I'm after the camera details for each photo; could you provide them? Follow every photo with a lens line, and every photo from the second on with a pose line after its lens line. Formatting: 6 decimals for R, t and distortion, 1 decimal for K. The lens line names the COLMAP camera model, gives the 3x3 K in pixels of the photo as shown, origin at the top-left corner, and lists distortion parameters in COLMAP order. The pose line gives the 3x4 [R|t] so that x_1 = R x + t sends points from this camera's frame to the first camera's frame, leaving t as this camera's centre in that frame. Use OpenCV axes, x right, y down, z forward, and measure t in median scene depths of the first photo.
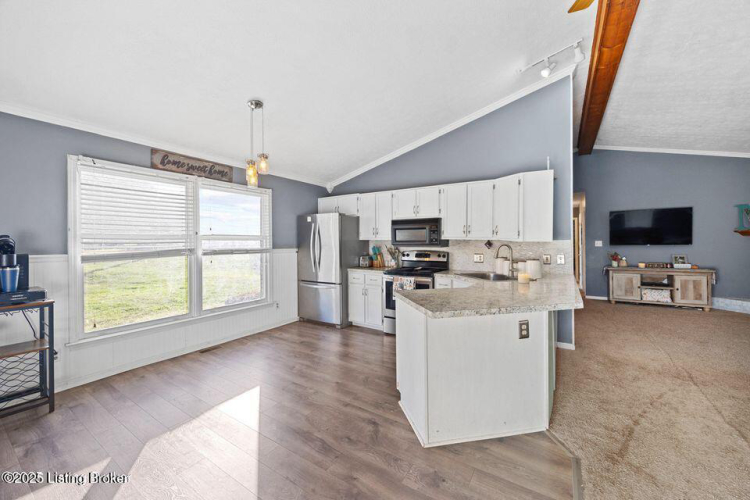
lens RADIAL K [[287.3, 0, 378.0], [0, 287.3, 244.3], [0, 0, 1]] dist [-0.001548, 0.000201]
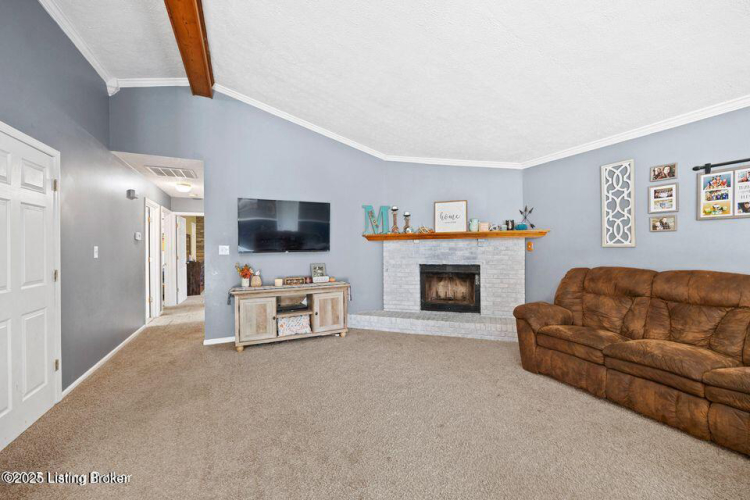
lens RADIAL K [[287.3, 0, 379.8], [0, 287.3, 247.7], [0, 0, 1]] dist [-0.001548, 0.000201]
pose [[0.534147, -0.001307, 0.845391, 0.536089], [0.007755, 0.999964, -0.003354, -0.004339], [-0.845356, 0.008347, 0.534138, 0.494065]]
